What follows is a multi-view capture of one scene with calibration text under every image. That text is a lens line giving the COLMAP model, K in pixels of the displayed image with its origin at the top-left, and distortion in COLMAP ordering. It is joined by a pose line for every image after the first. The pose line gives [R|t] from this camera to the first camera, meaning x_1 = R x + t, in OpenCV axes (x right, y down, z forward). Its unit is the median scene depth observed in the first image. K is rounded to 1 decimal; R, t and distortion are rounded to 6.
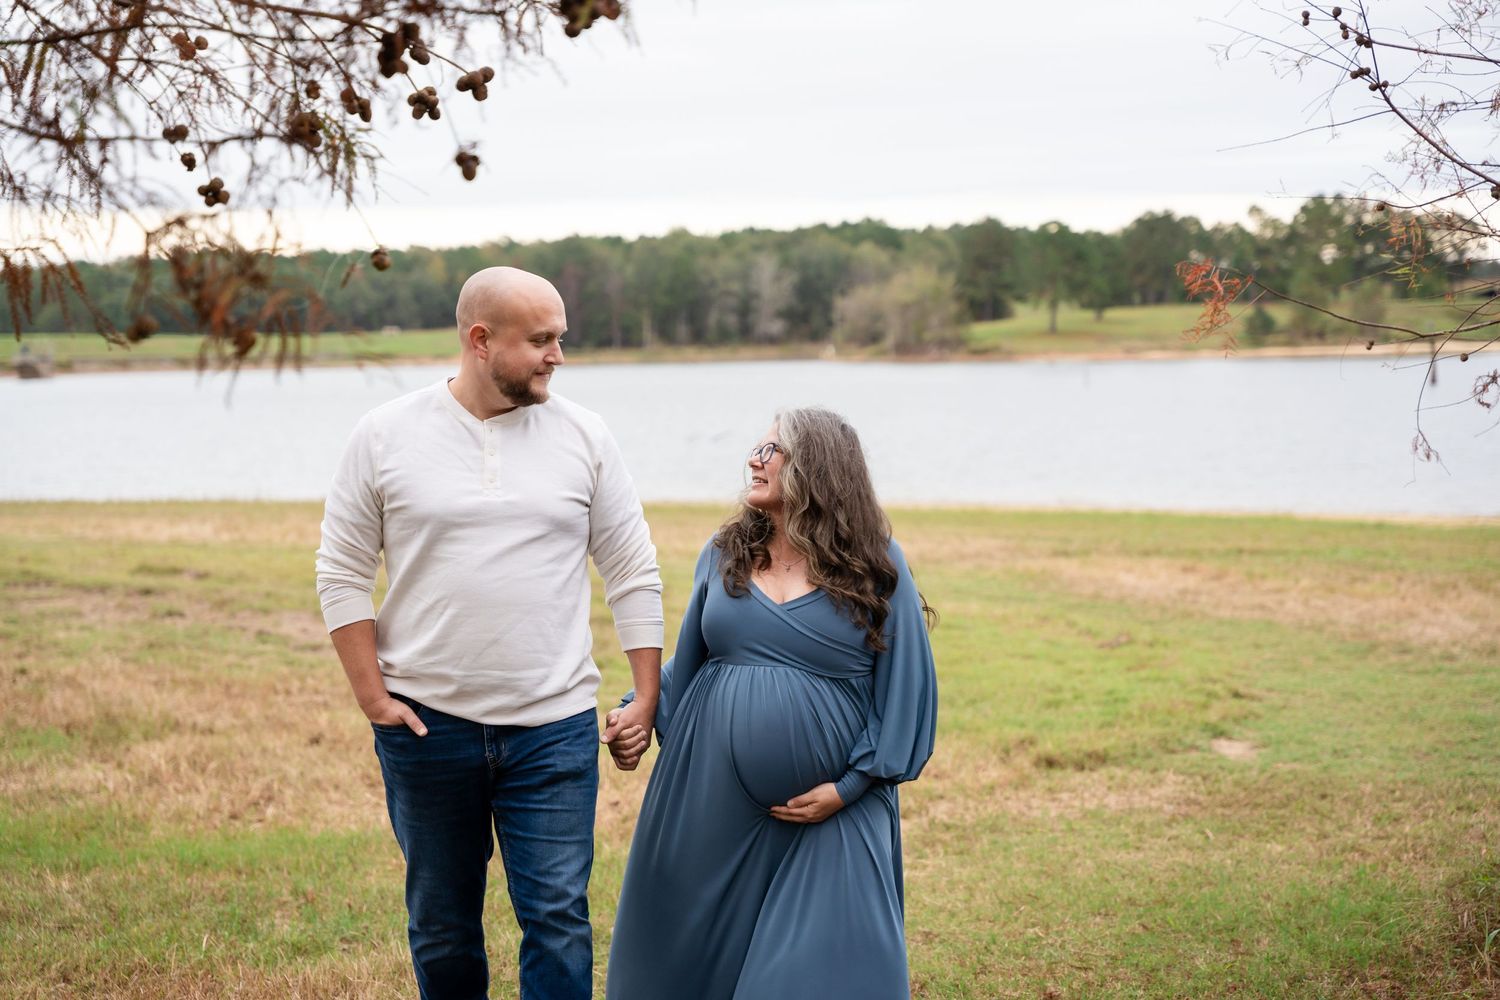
lens RADIAL K [[2895.1, 0, 757.8], [0, 2895.1, 487.3], [0, 0, 1]] dist [0.079544, 0.000000]
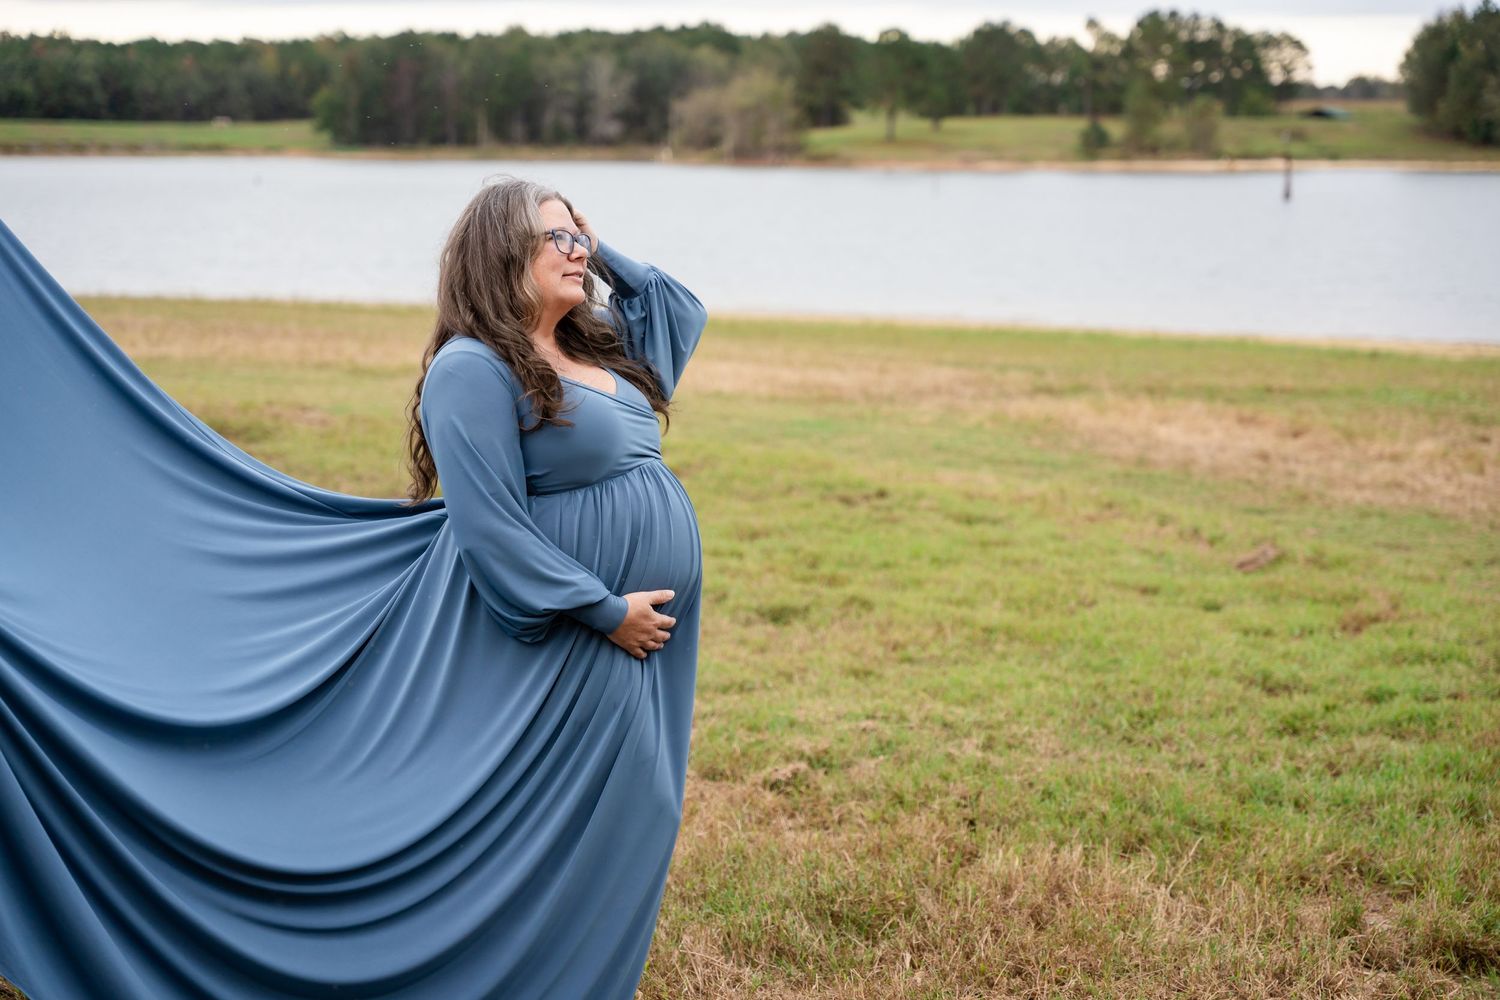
lens RADIAL K [[2806.9, 0, 775.1], [0, 2806.9, 456.8], [0, 0, 1]] dist [0.061434, 0.000000]
pose [[0.997505, 0.018112, 0.068236, -0.001854], [-0.022080, 0.998081, 0.057854, 0.000245], [-0.067057, -0.059216, 0.995990, 0.026972]]
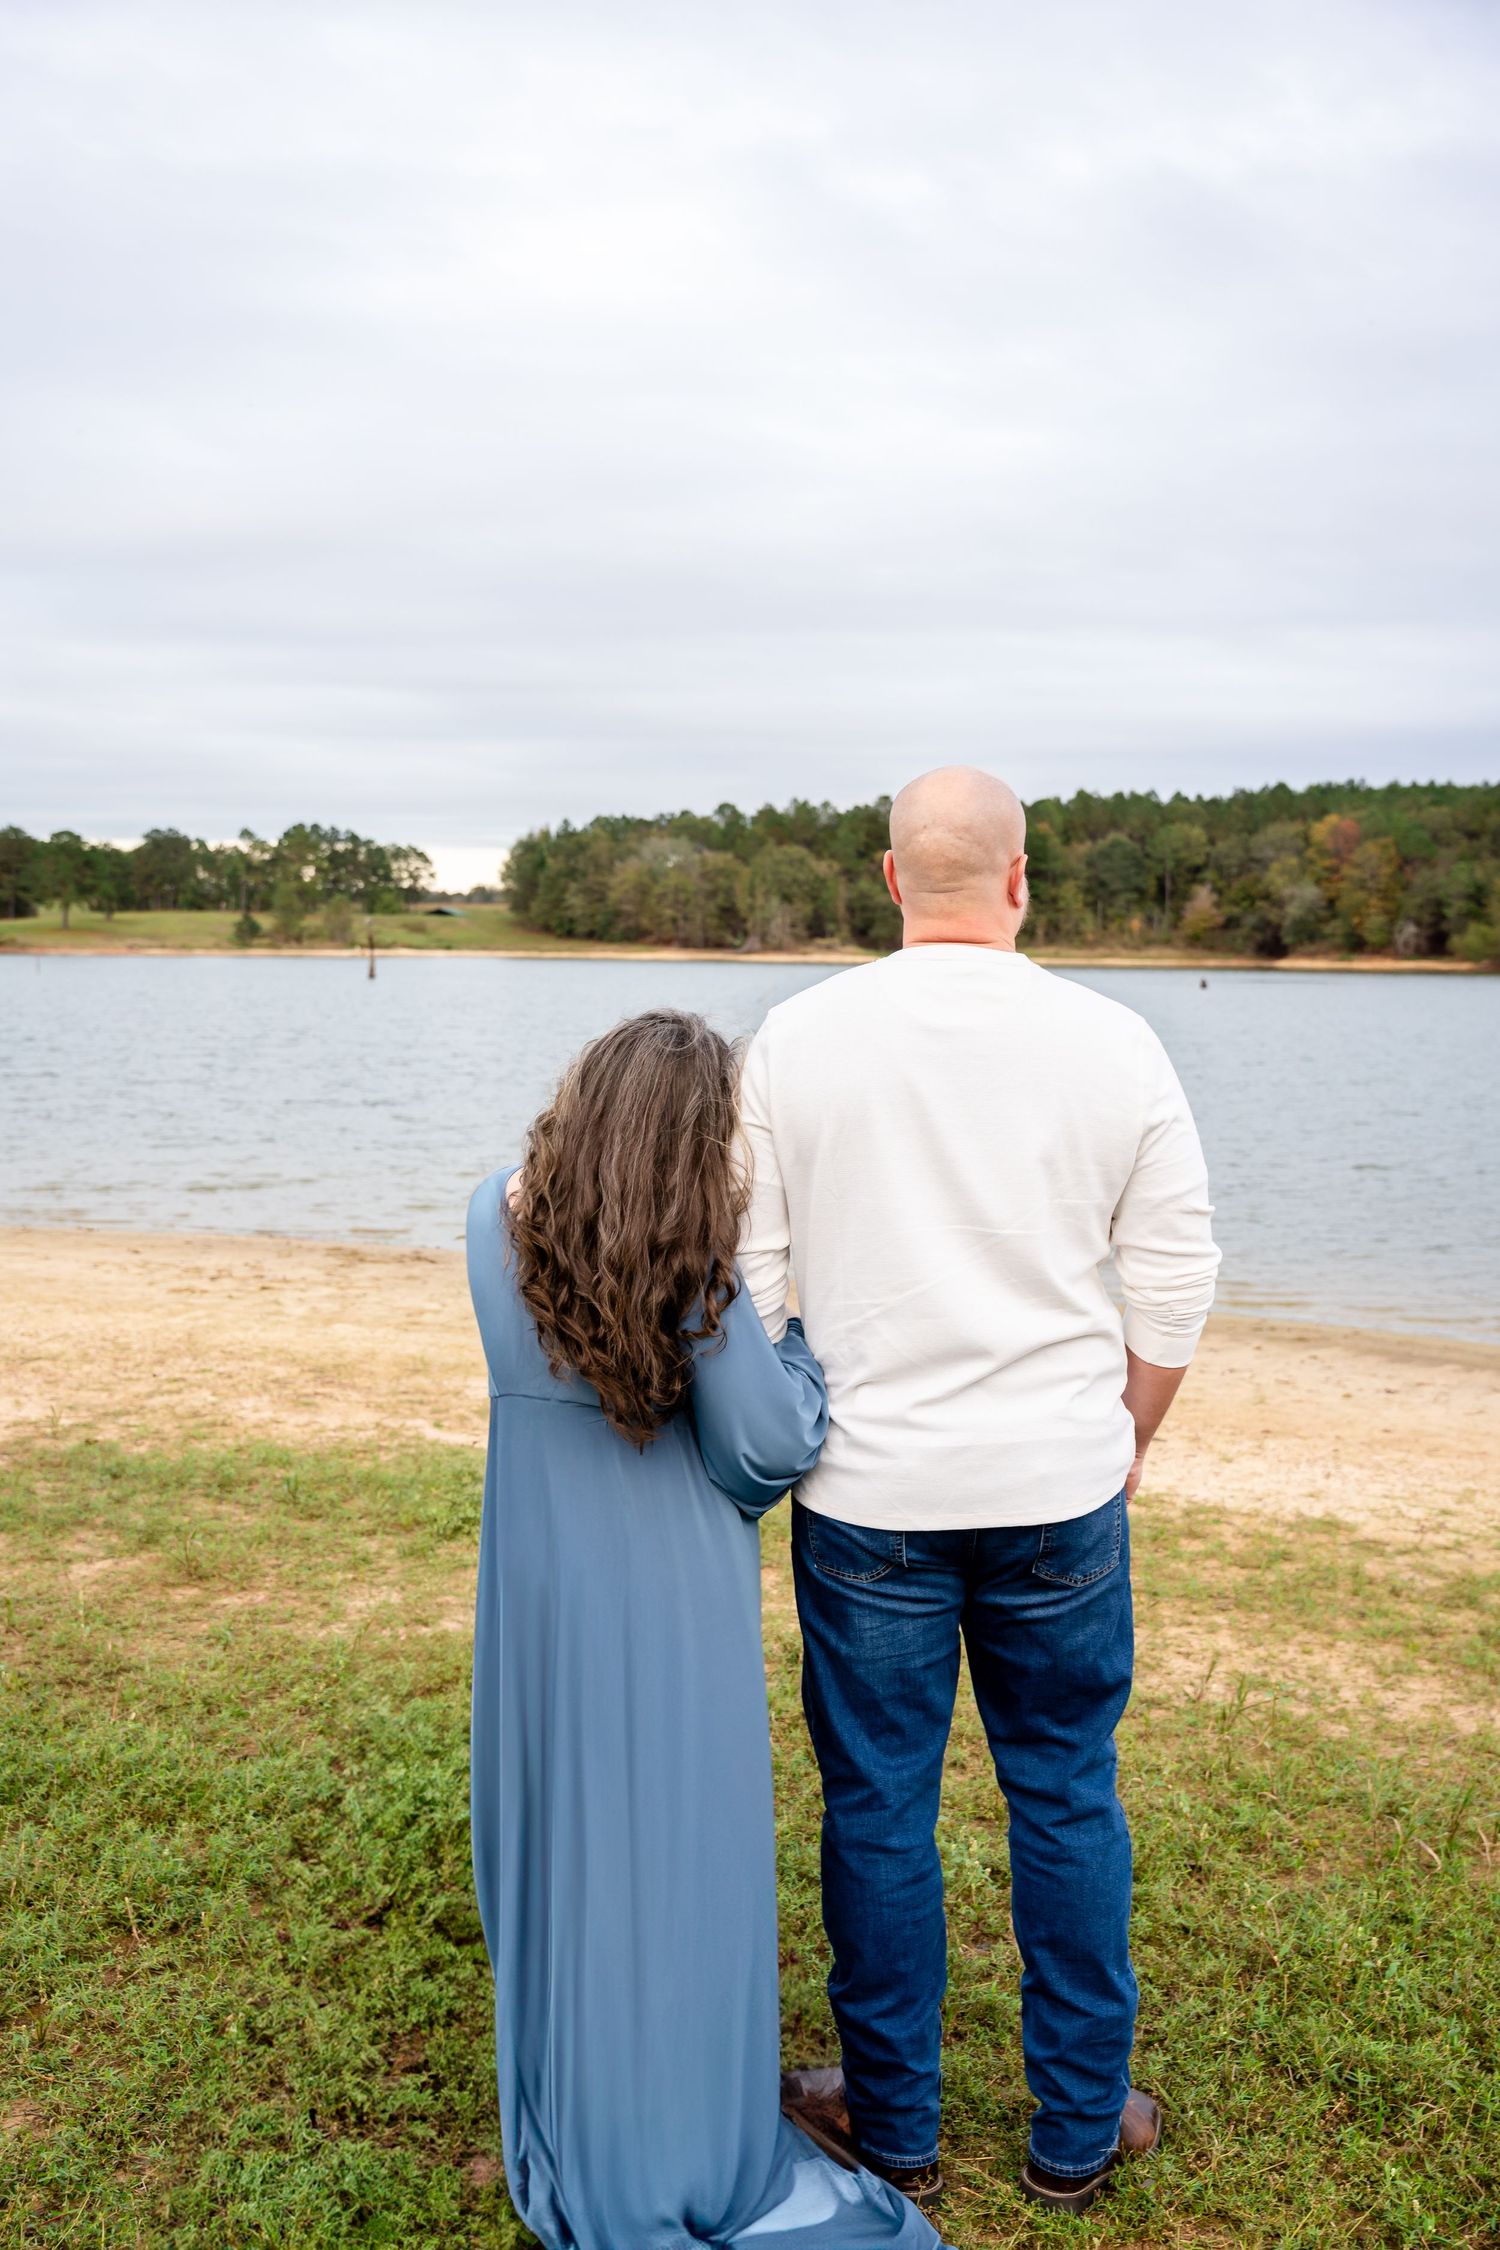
lens RADIAL K [[2102.4, 0, 732.4], [0, 2102.4, 1068.4], [0, 0, 1]] dist [-0.036117, 0.000000]
pose [[0.926598, 0.009063, 0.375945, 0.031691], [-0.010985, 0.999935, 0.002970, -0.003464], [-0.375893, -0.006882, 0.926637, 0.118934]]
